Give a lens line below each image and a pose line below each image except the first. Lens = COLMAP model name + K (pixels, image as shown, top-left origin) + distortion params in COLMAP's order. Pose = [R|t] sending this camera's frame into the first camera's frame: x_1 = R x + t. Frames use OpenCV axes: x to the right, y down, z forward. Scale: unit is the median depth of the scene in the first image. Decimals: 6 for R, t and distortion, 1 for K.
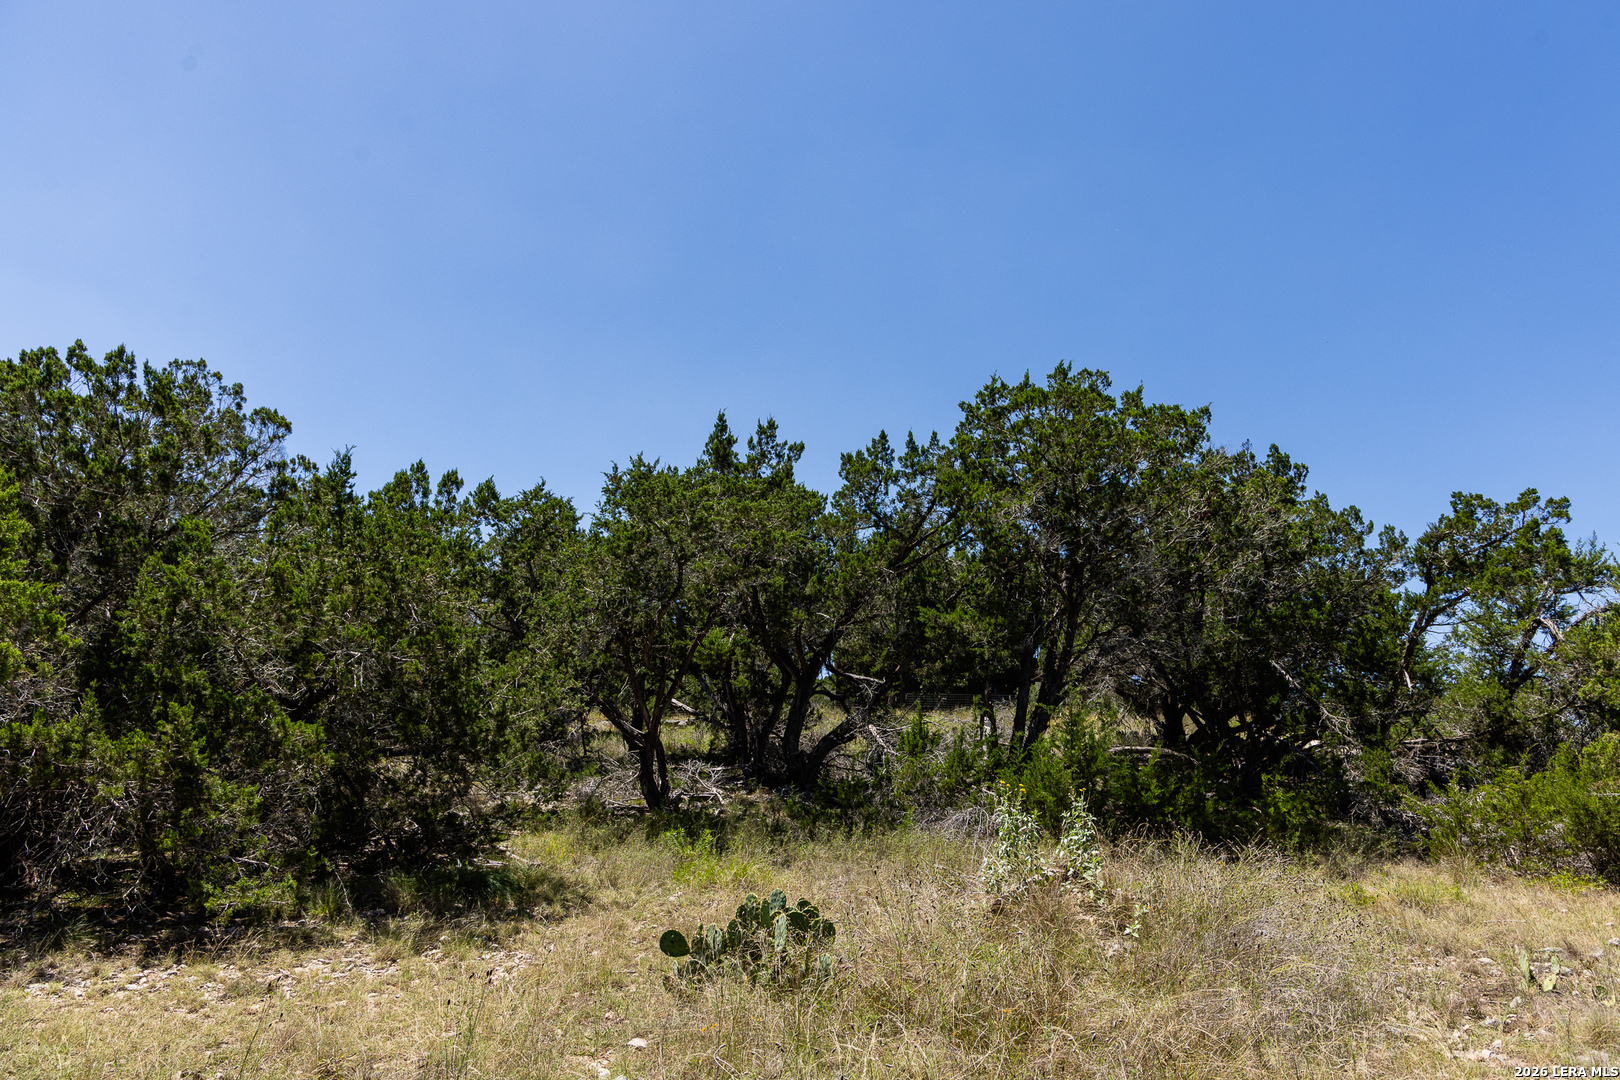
lens RADIAL K [[1070.8, 0, 810.0], [0, 1070.8, 540.0], [0, 0, 1]] dist [-0.004172, 0.004137]
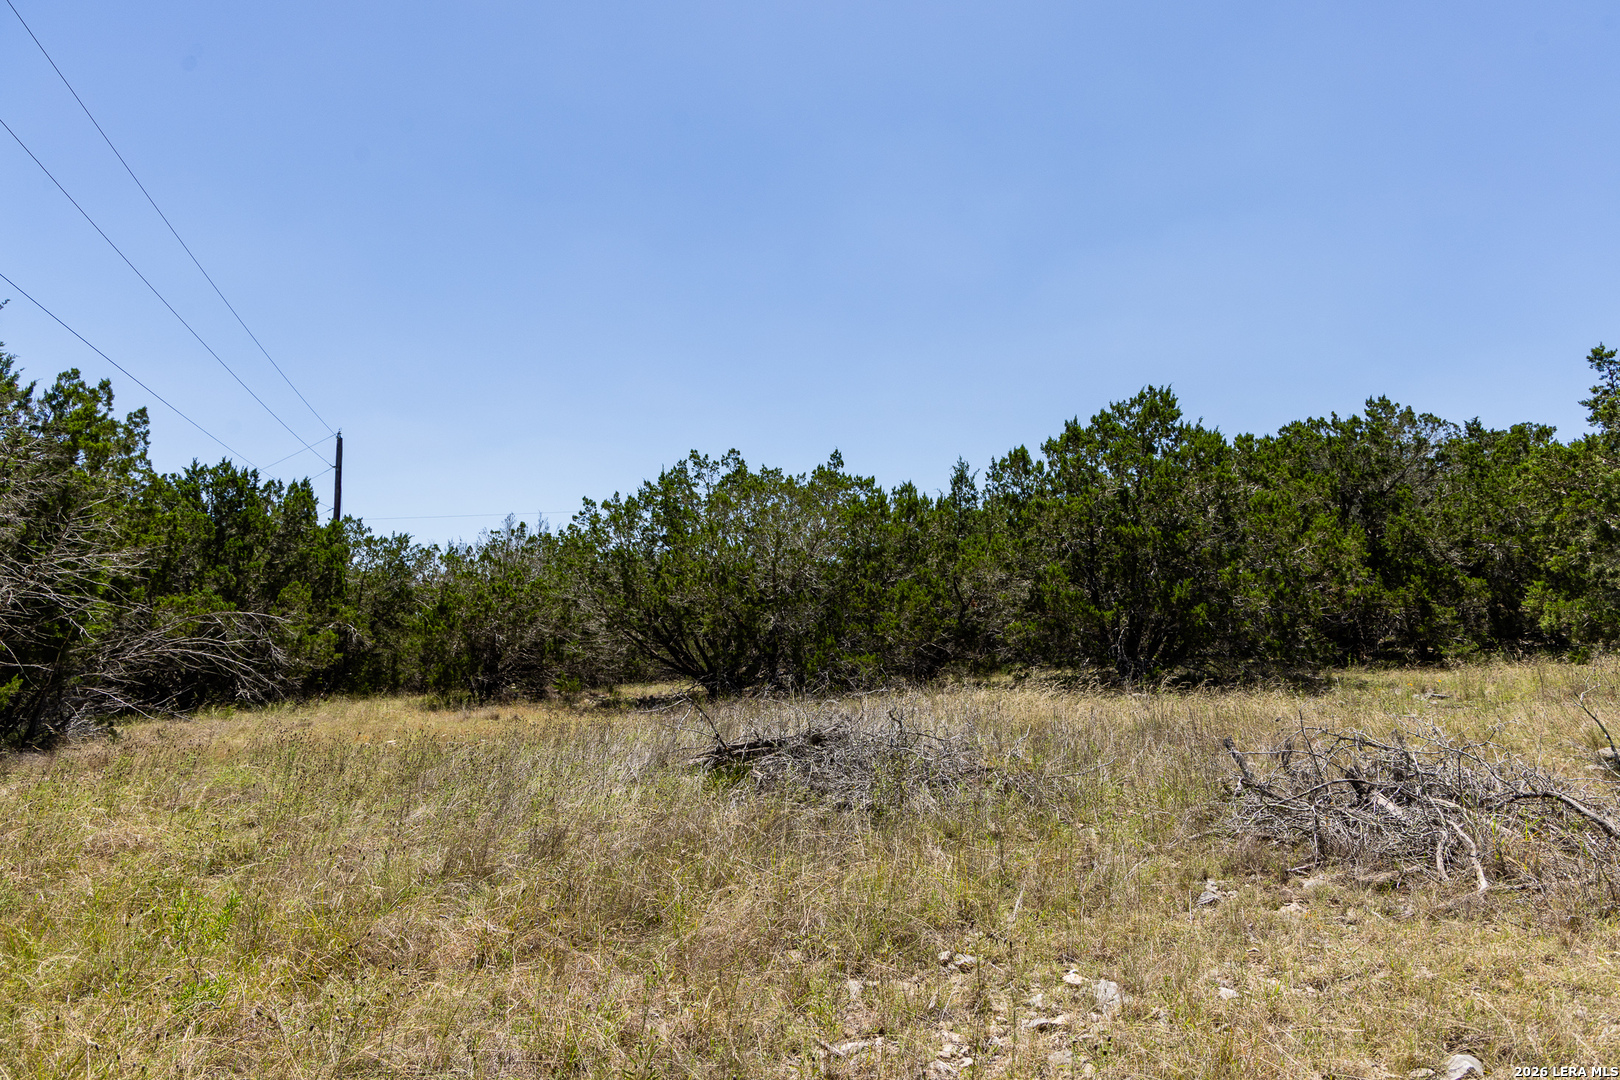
lens RADIAL K [[1070.8, 0, 810.0], [0, 1070.8, 540.0], [0, 0, 1]] dist [-0.004172, 0.004137]
pose [[0.507737, -0.098898, -0.855817, 0.626326], [0.216560, 0.976143, 0.015677, -0.204216], [0.833849, -0.193295, 0.517042, -1.083471]]
